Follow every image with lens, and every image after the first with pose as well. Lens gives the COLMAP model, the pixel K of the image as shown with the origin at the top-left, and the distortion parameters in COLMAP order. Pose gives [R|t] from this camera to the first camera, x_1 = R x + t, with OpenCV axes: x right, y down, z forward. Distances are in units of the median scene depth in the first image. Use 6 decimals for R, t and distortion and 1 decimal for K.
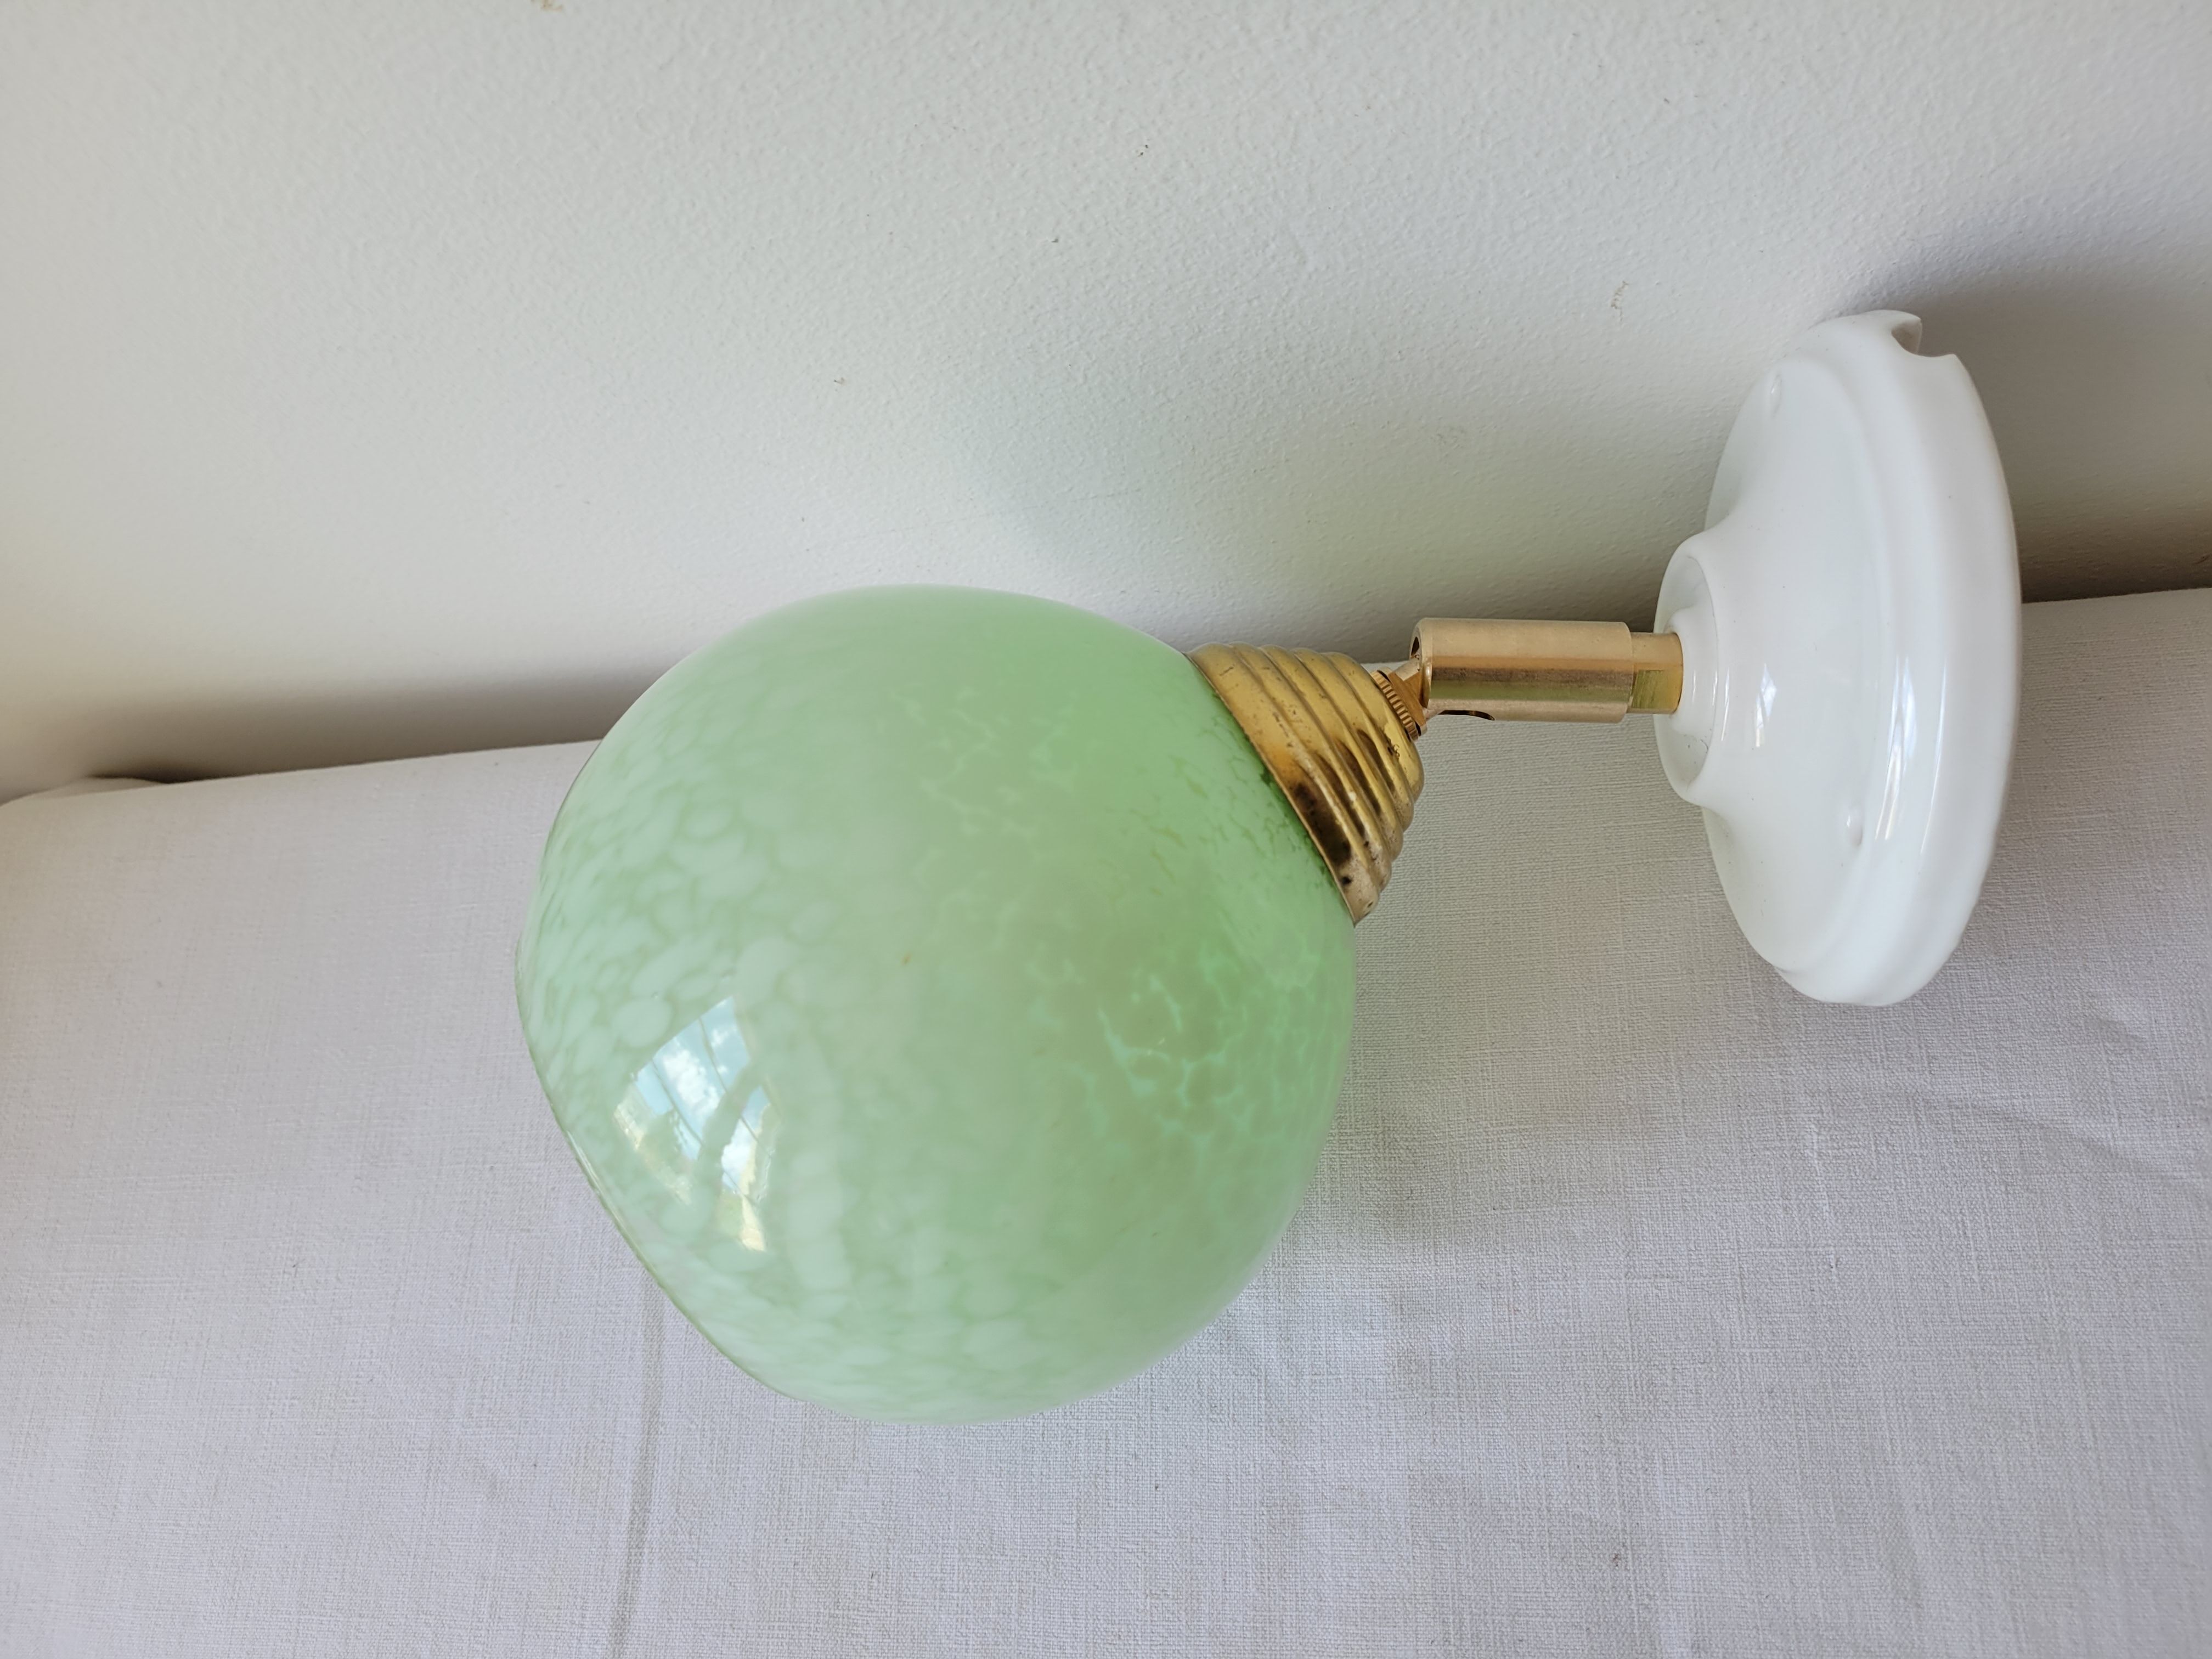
lens RADIAL K [[1727.0, 0, 1128.7], [0, 1727.0, 850.2], [0, 0, 1]] dist [0.017370, -0.029202]
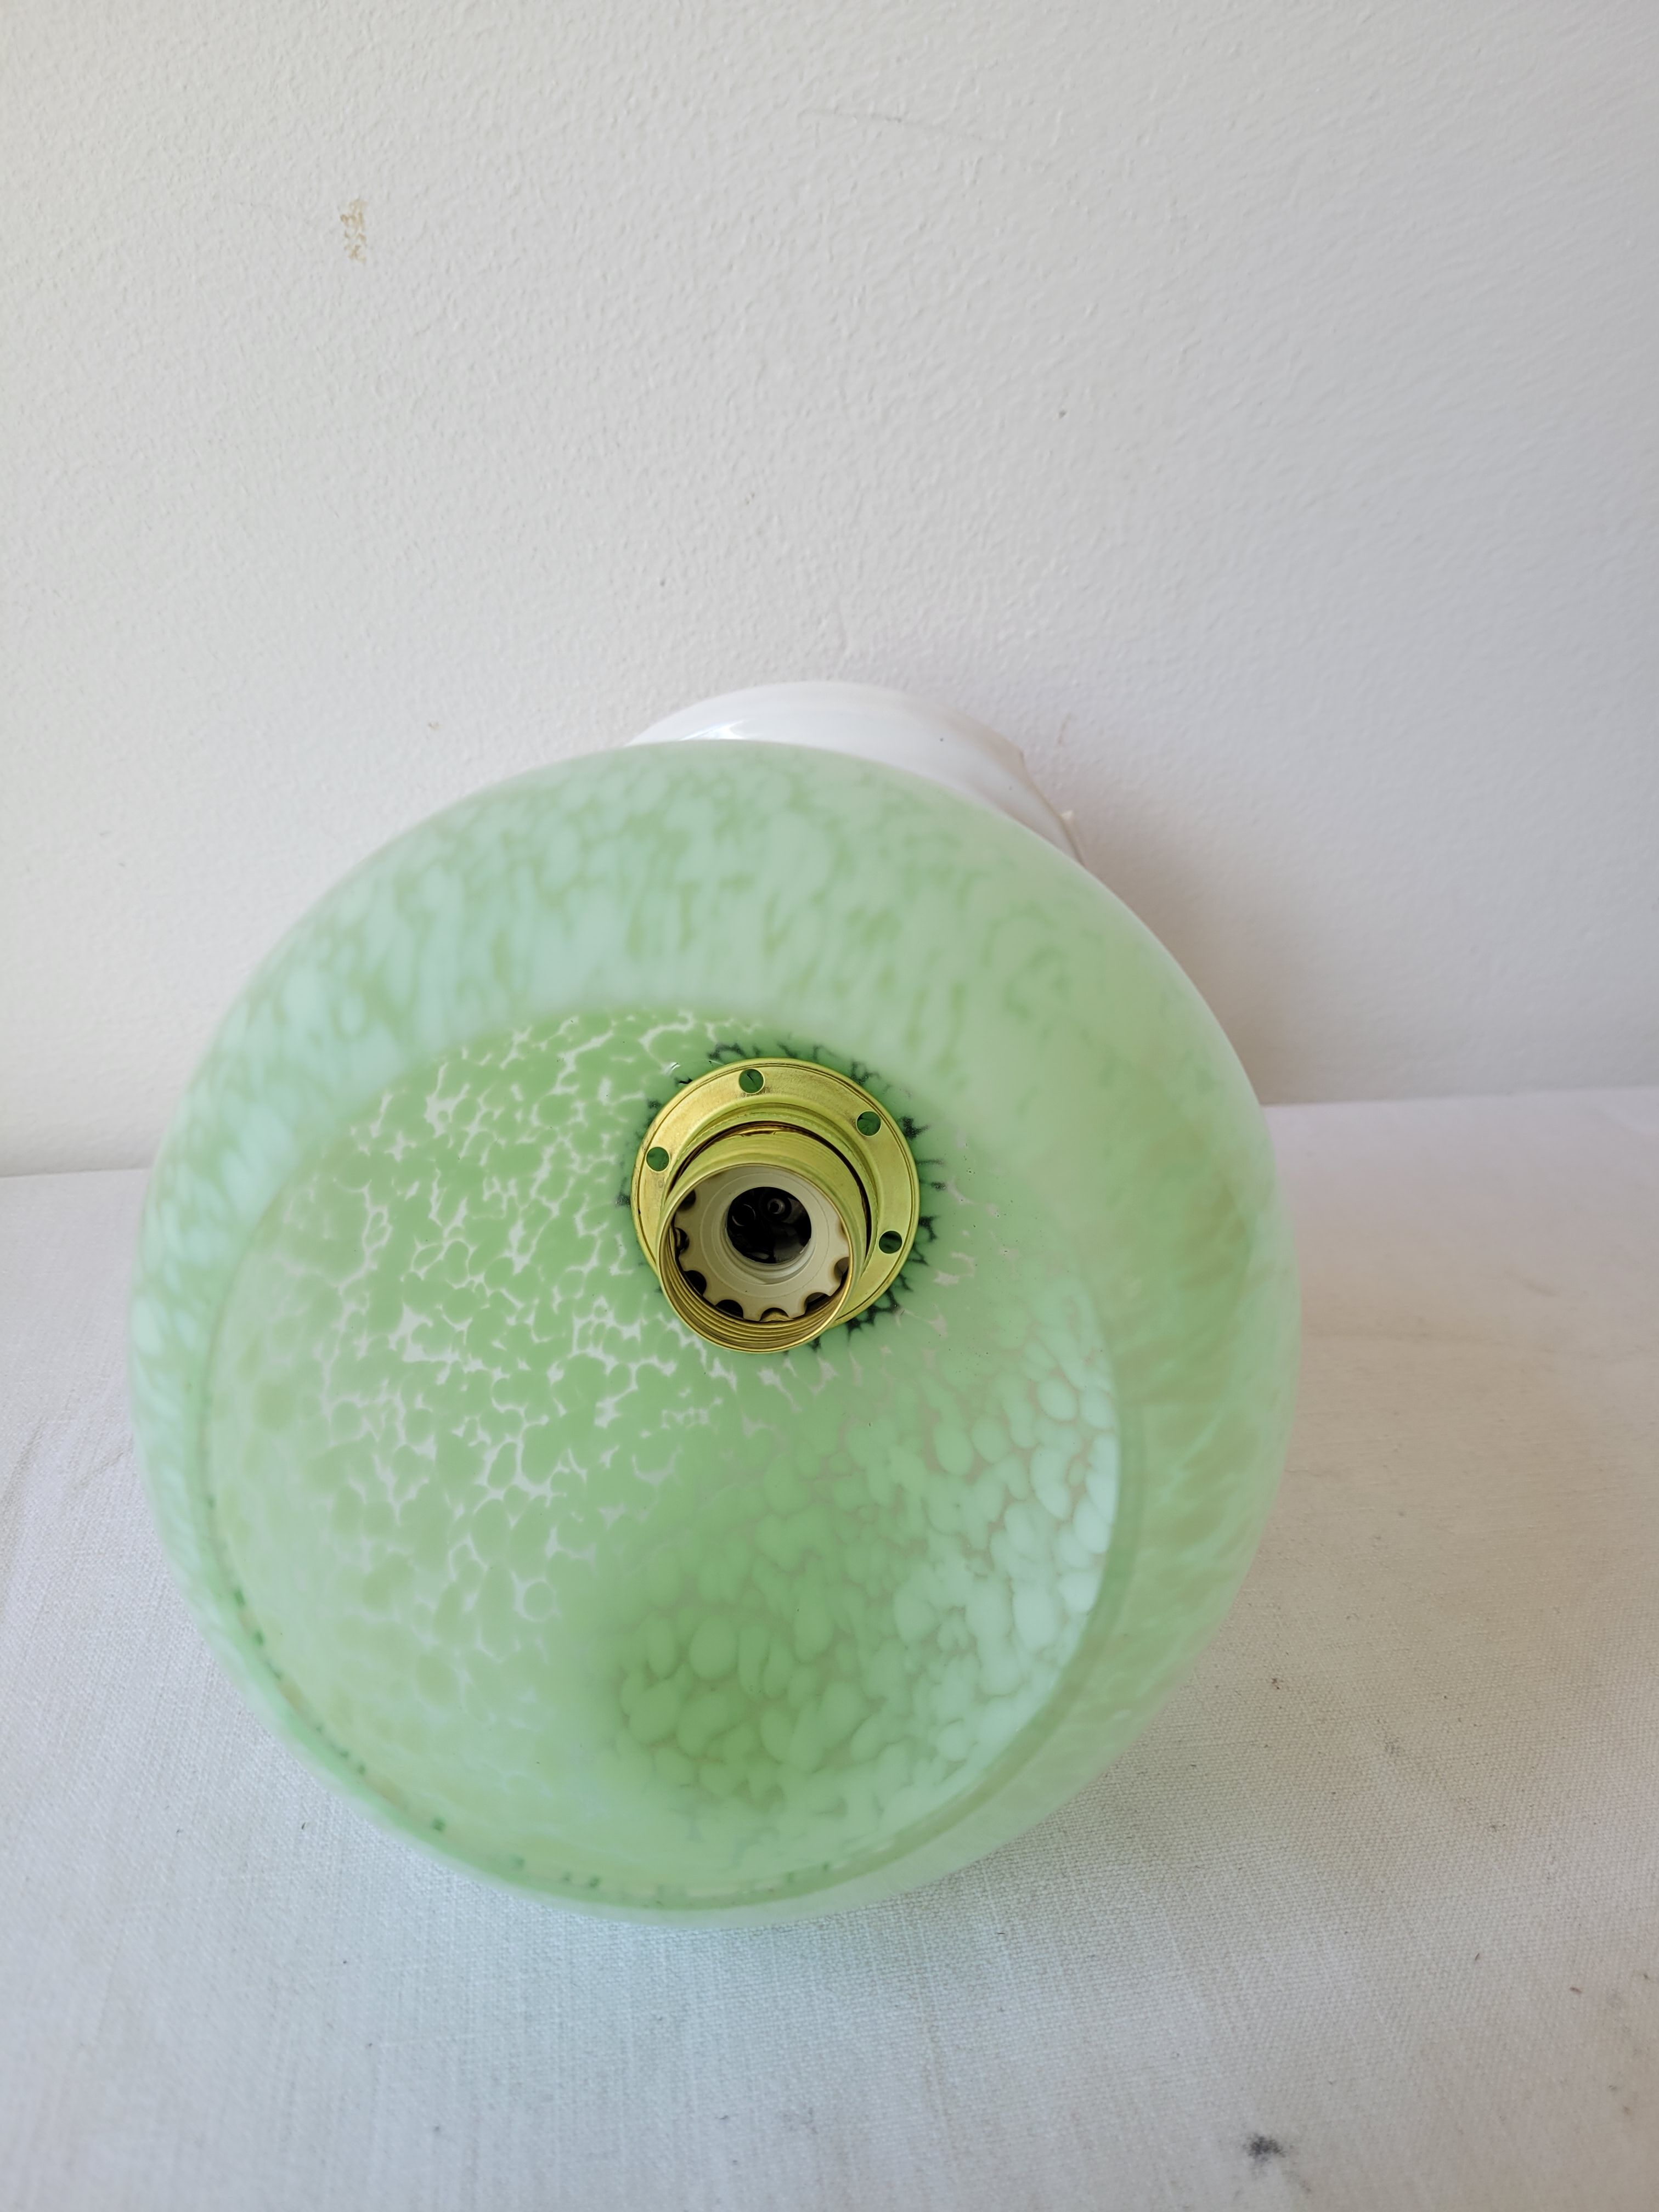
lens RADIAL K [[1727.0, 0, 860.4], [0, 1727.0, 1113.7], [0, 0, 1]] dist [0.017370, -0.029202]
pose [[0.953781, 0.139822, 0.265992, -0.193209], [0.075539, 0.745176, -0.662576, 0.824702], [-0.290853, 0.652045, 0.700173, 0.319813]]
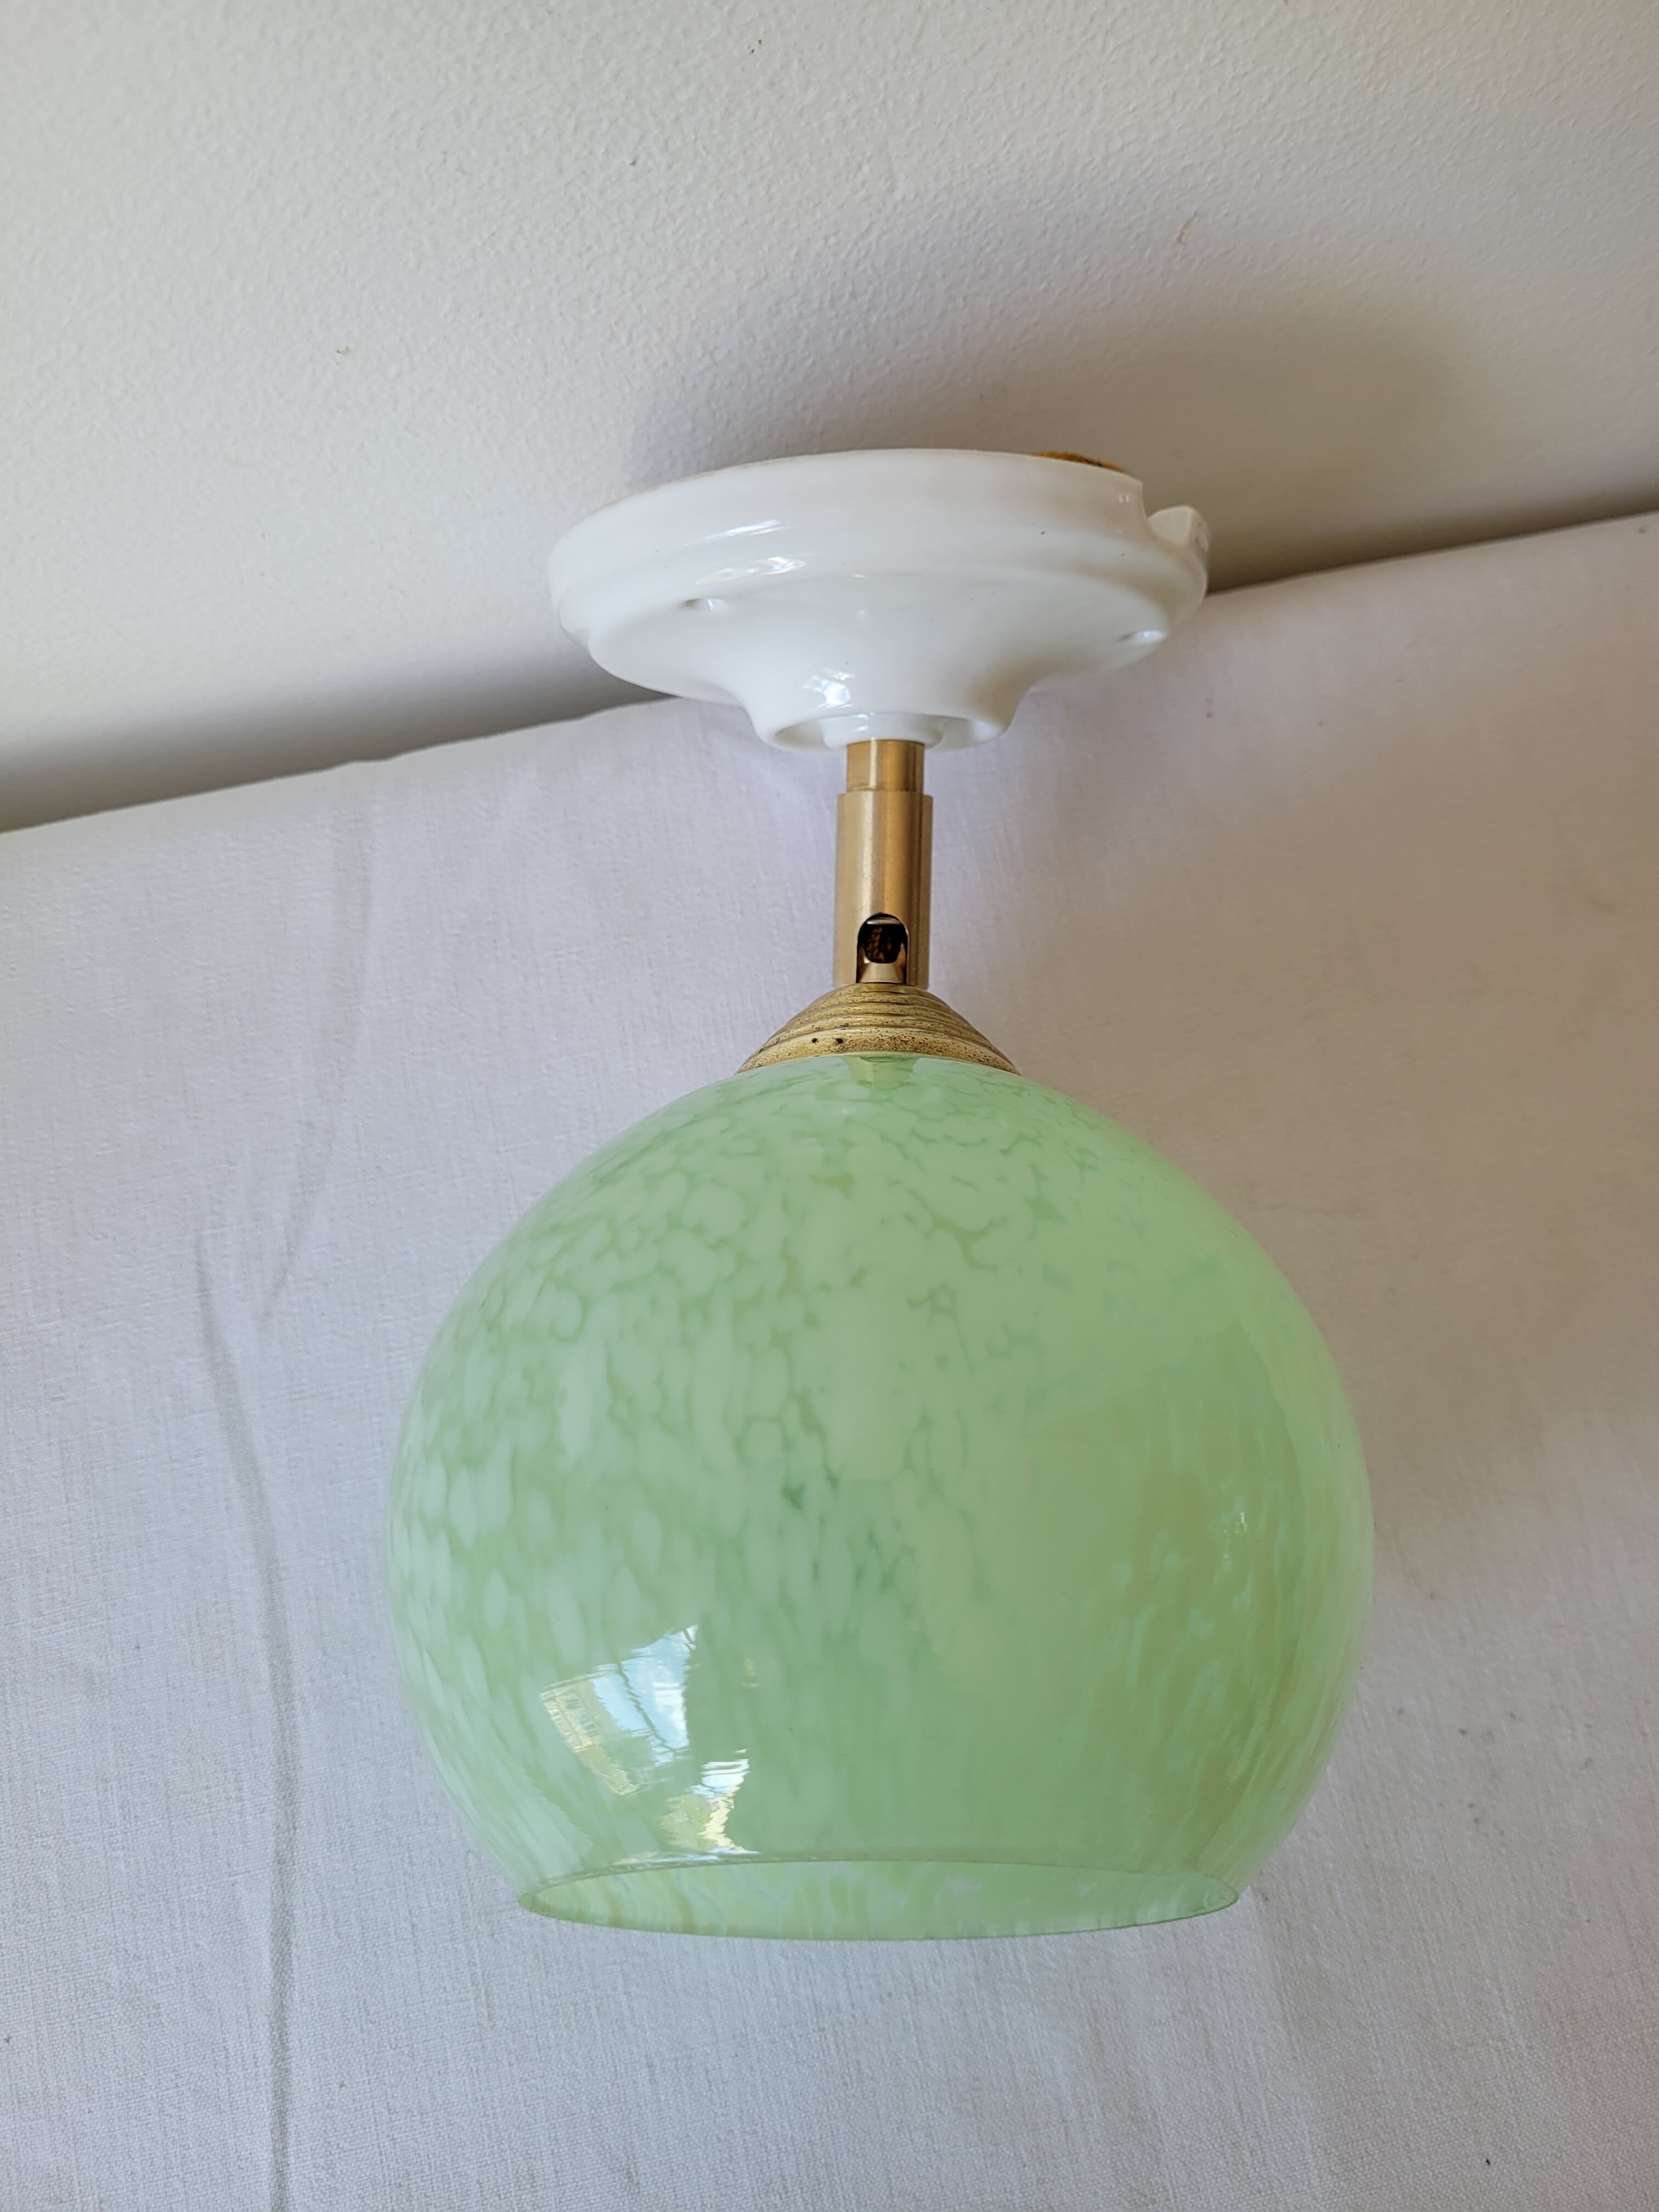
lens RADIAL K [[1727.0, 0, 865.5], [0, 1727.0, 1103.6], [0, 0, 1]] dist [0.017370, -0.029202]
pose [[0.943073, -0.154198, 0.294679, -0.271814], [0.125090, 0.985421, 0.115316, 0.035854], [-0.308164, -0.071890, 0.948613, 0.091096]]
